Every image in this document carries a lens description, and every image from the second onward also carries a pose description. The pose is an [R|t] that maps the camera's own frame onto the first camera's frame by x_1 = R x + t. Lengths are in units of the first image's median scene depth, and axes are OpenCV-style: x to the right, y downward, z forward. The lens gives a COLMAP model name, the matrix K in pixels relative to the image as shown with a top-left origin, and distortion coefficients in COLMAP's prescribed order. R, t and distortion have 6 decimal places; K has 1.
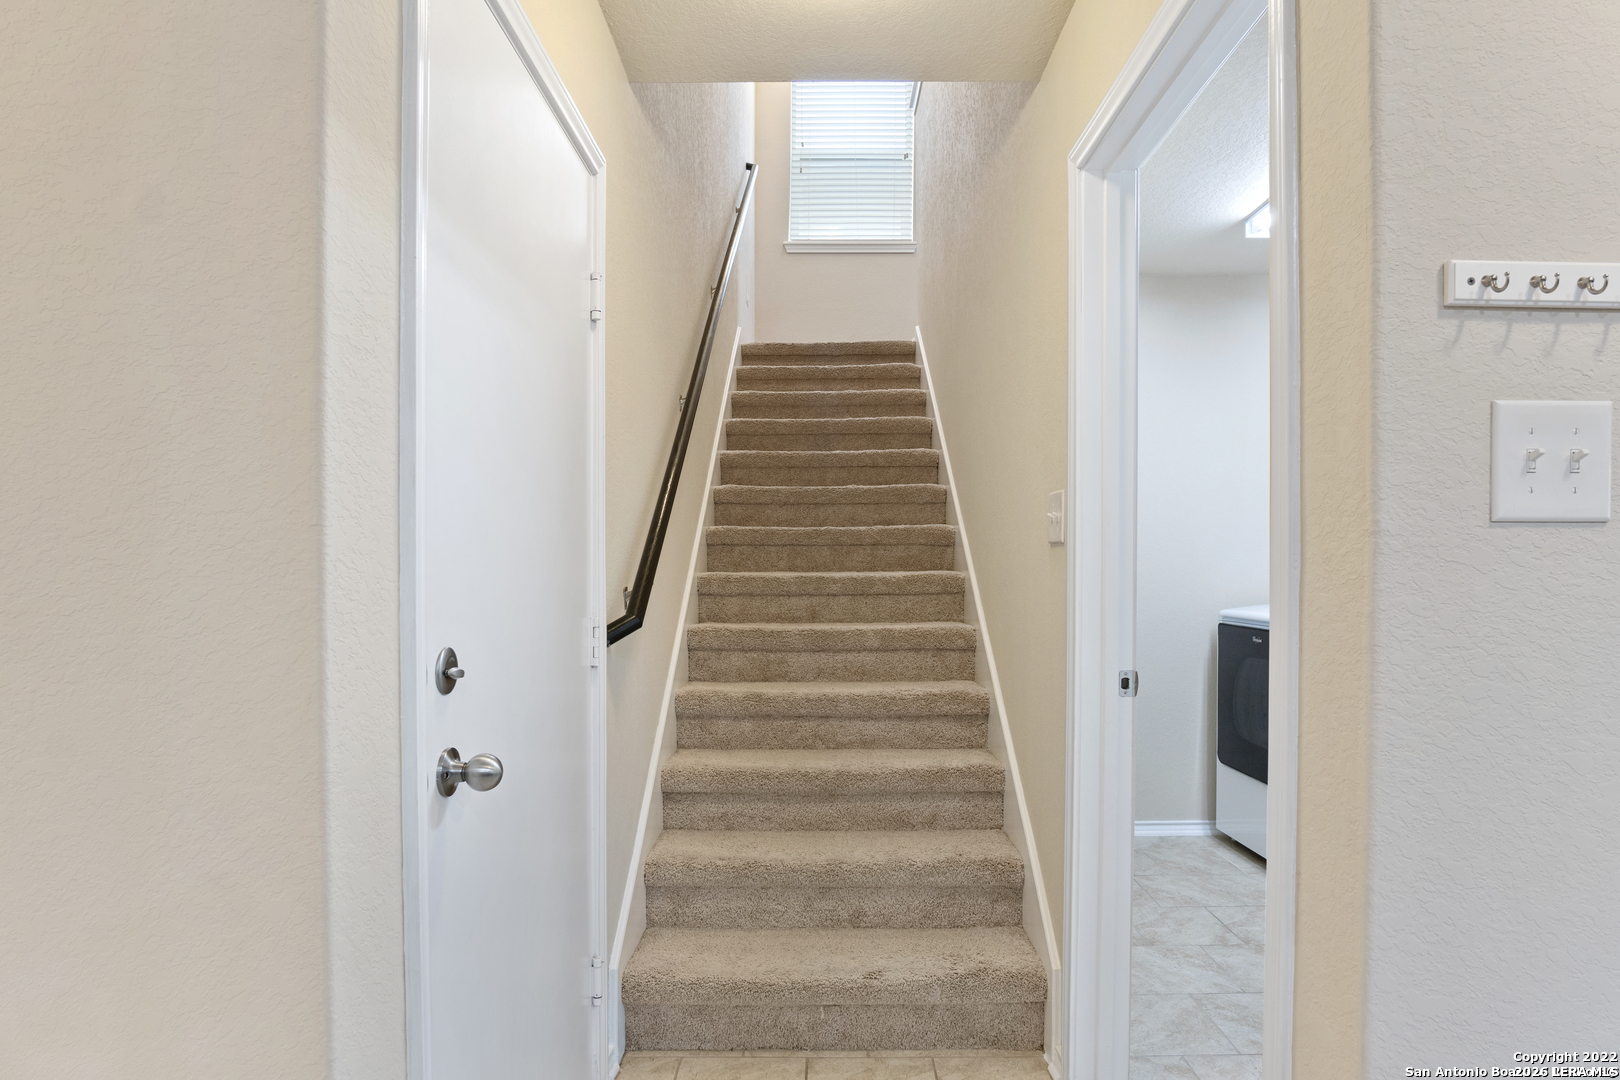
lens RADIAL K [[876.5, 0, 813.7], [0, 876.5, 550.9], [0, 0, 1]] dist [-0.030846, 0.003853]
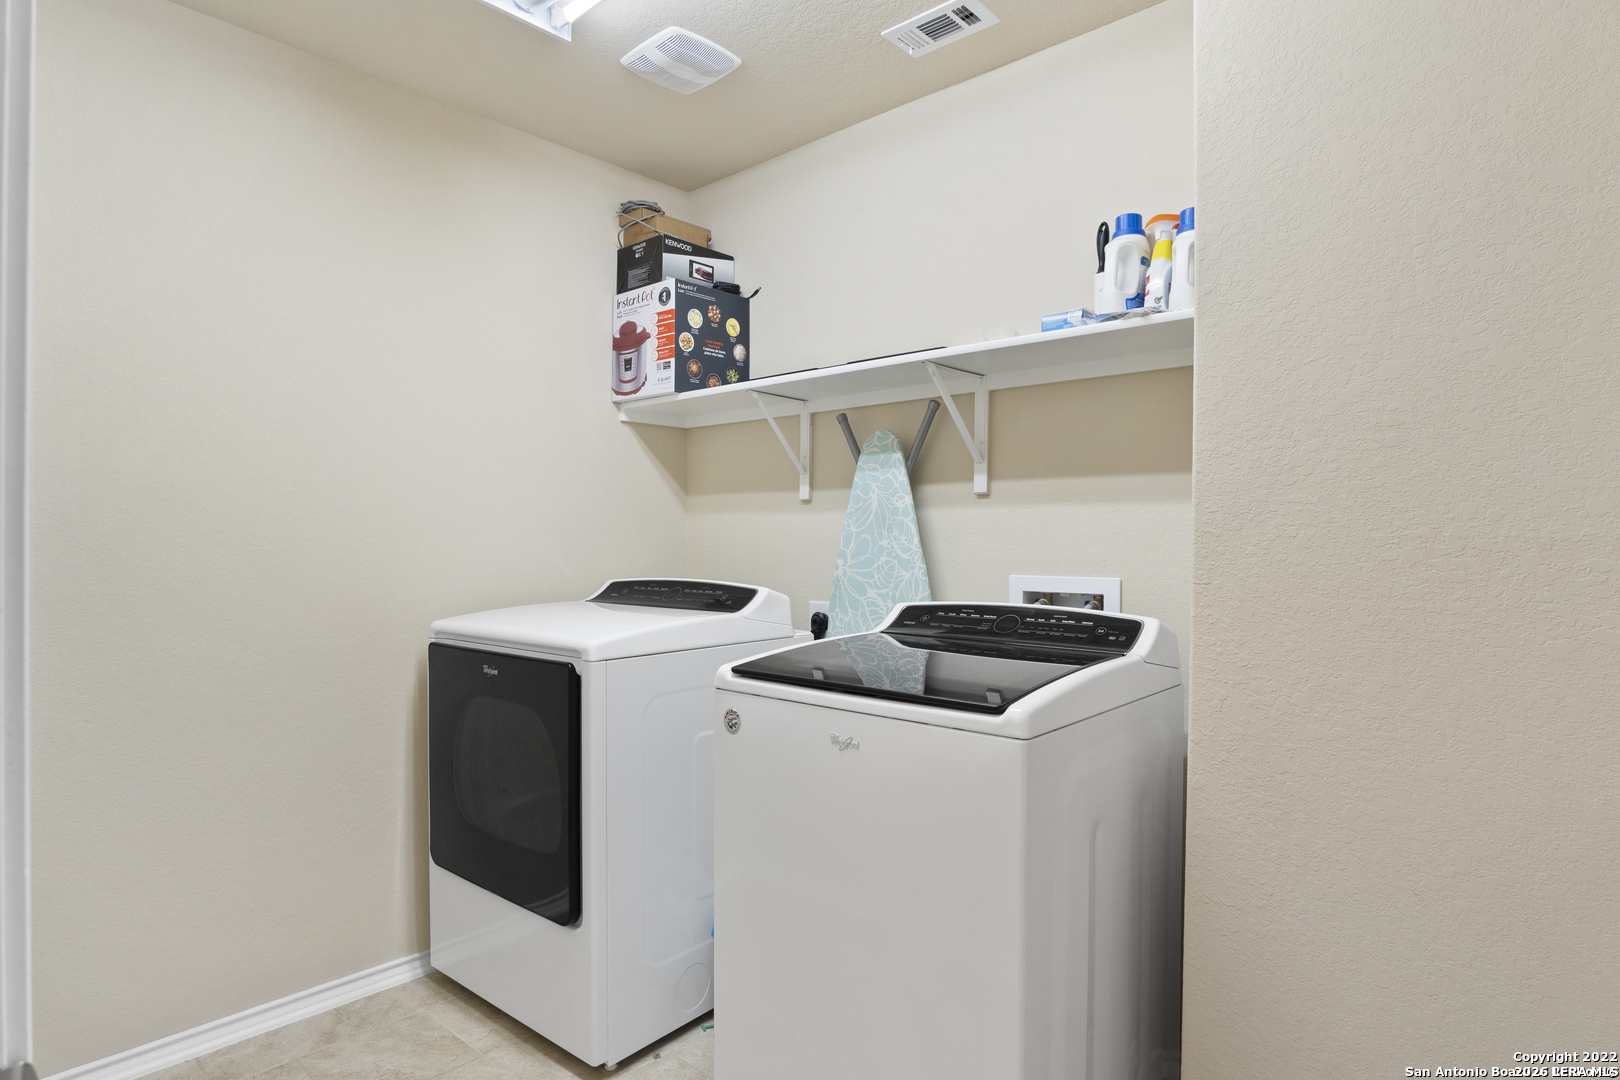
lens RADIAL K [[876.5, 0, 815.2], [0, 876.5, 541.4], [0, 0, 1]] dist [-0.030846, 0.003853]
pose [[0.662984, -0.005251, 0.748615, 0.178611], [-0.001724, 0.999962, 0.008540, 0.004331], [-0.748632, -0.006952, 0.662950, 0.373467]]
